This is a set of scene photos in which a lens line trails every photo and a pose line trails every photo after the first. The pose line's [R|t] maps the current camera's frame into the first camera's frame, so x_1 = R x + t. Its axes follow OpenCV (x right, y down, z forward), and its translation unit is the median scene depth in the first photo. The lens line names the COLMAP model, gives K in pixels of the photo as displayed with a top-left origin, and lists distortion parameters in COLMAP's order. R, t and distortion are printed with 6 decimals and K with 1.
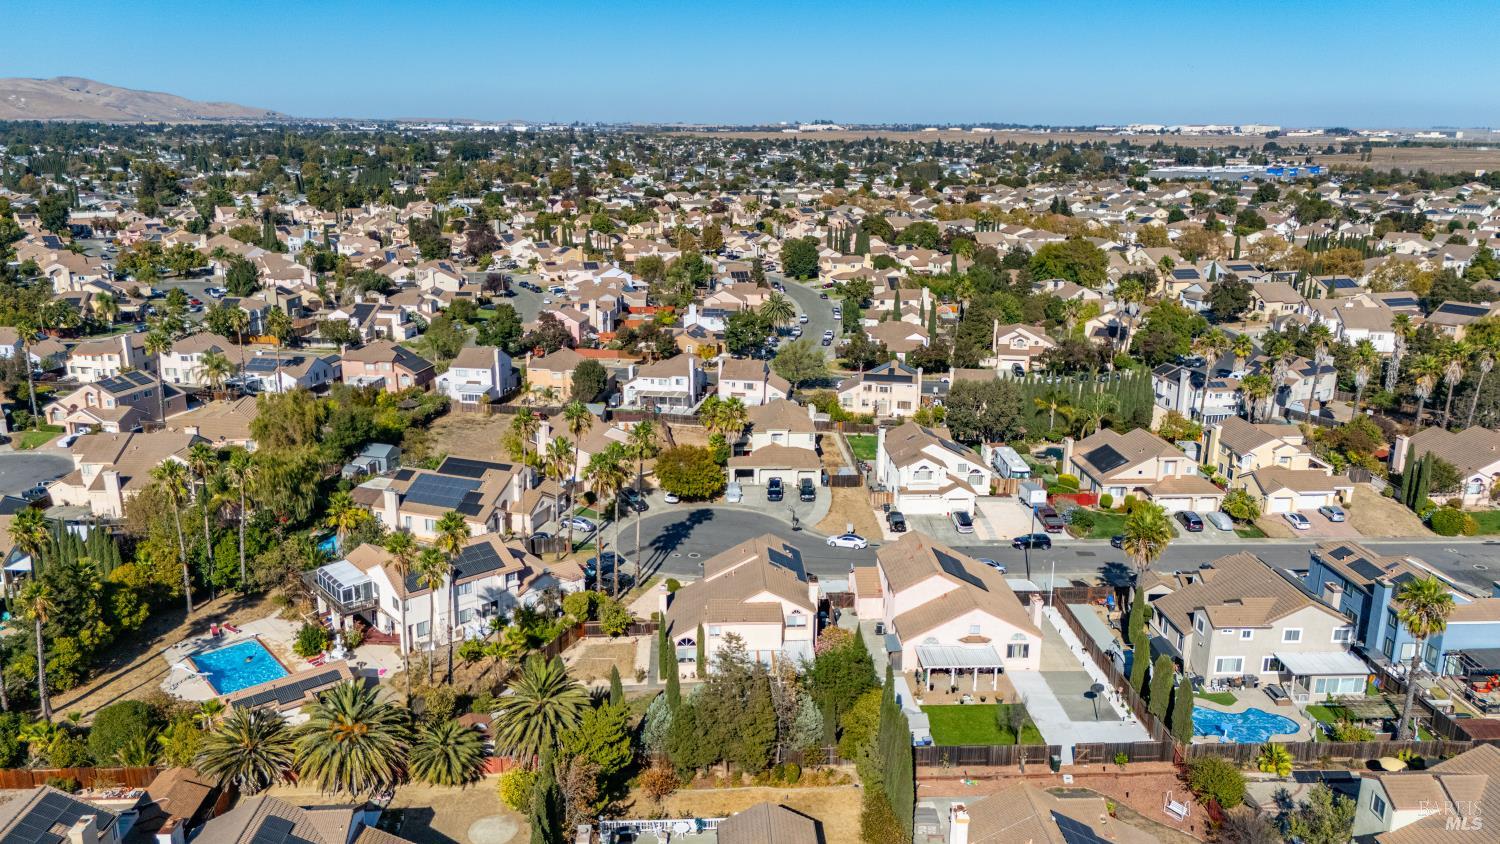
lens RADIAL K [[1108.0, 0, 752.1], [0, 1108.0, 424.2], [0, 0, 1]] dist [0.073280, -0.072051]
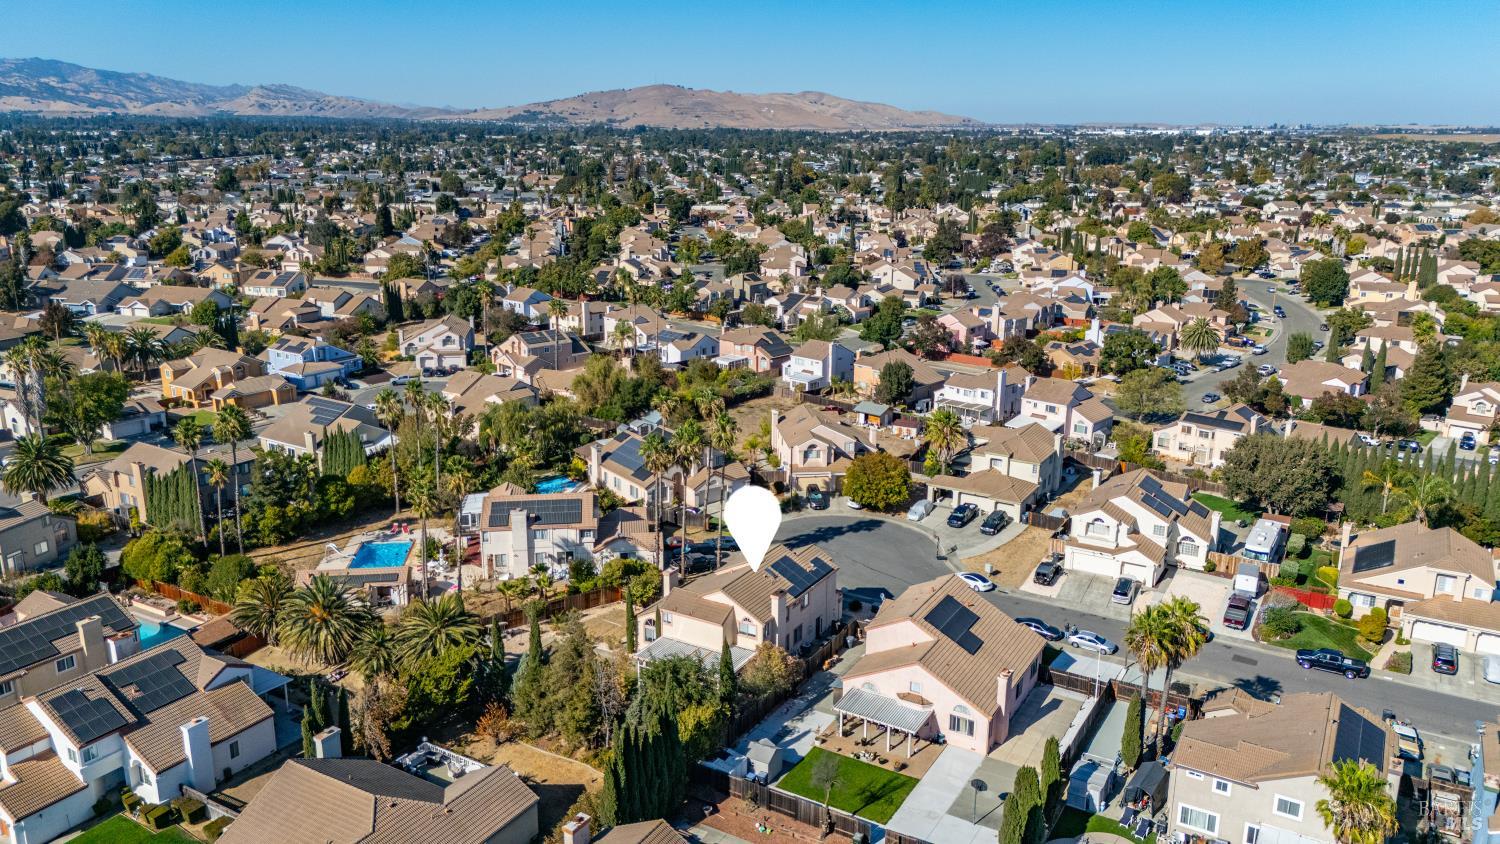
lens RADIAL K [[1108.0, 0, 749.5], [0, 1108.0, 429.6], [0, 0, 1]] dist [0.073280, -0.072051]
pose [[0.831669, 0.145322, -0.535918, 0.352359], [-0.145154, 0.988484, 0.042783, -0.025627], [0.535963, 0.042209, 0.843186, 0.108511]]
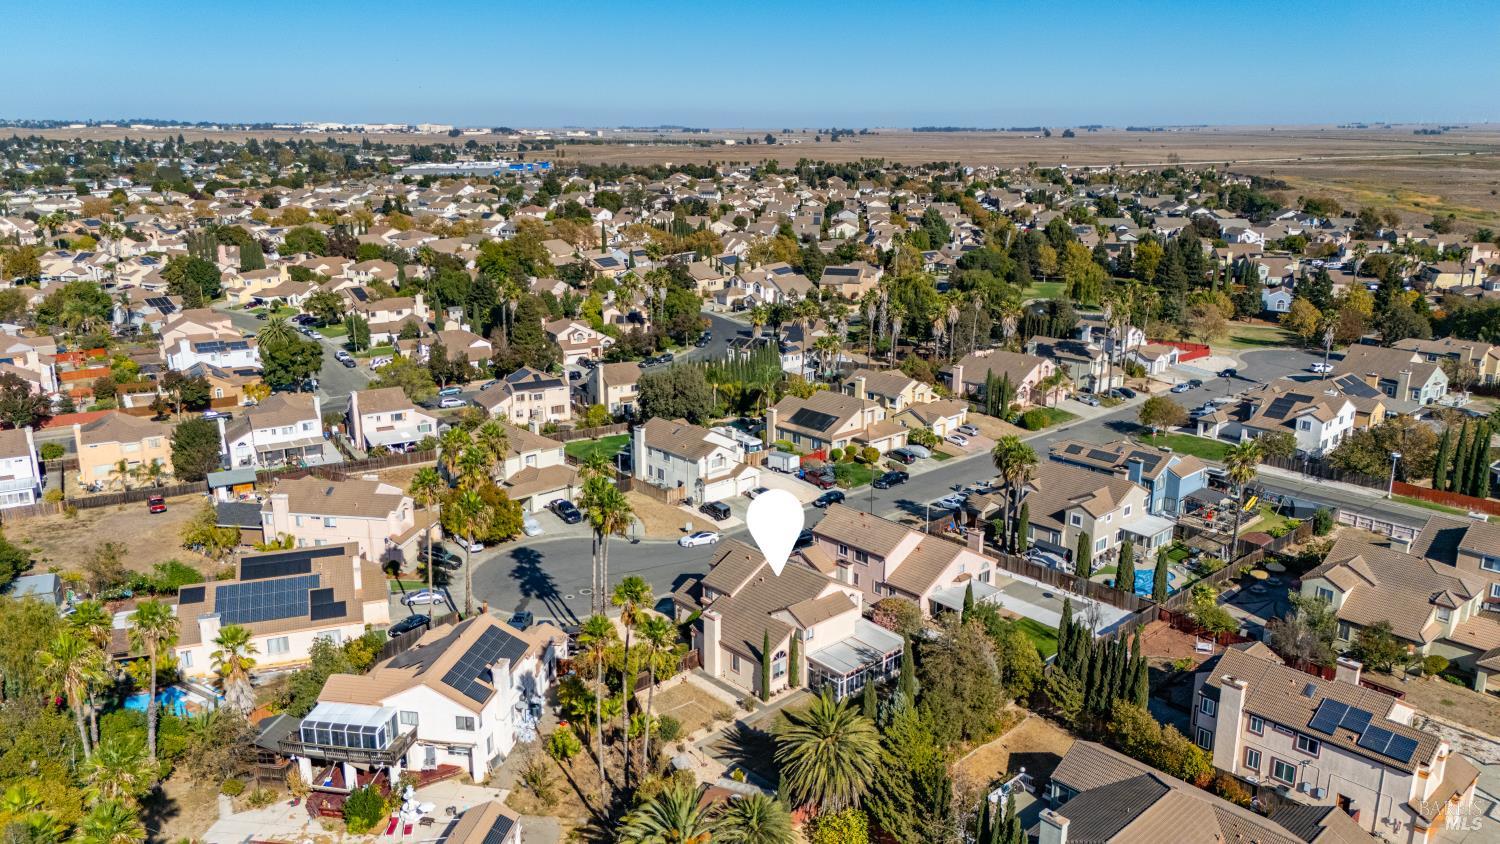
lens RADIAL K [[1108.0, 0, 757.1], [0, 1108.0, 420.0], [0, 0, 1]] dist [0.073280, -0.072051]
pose [[0.763979, -0.169522, 0.622573, -0.416012], [0.170710, 0.983593, 0.058341, -0.043214], [-0.622249, 0.061709, 0.780384, 0.154969]]
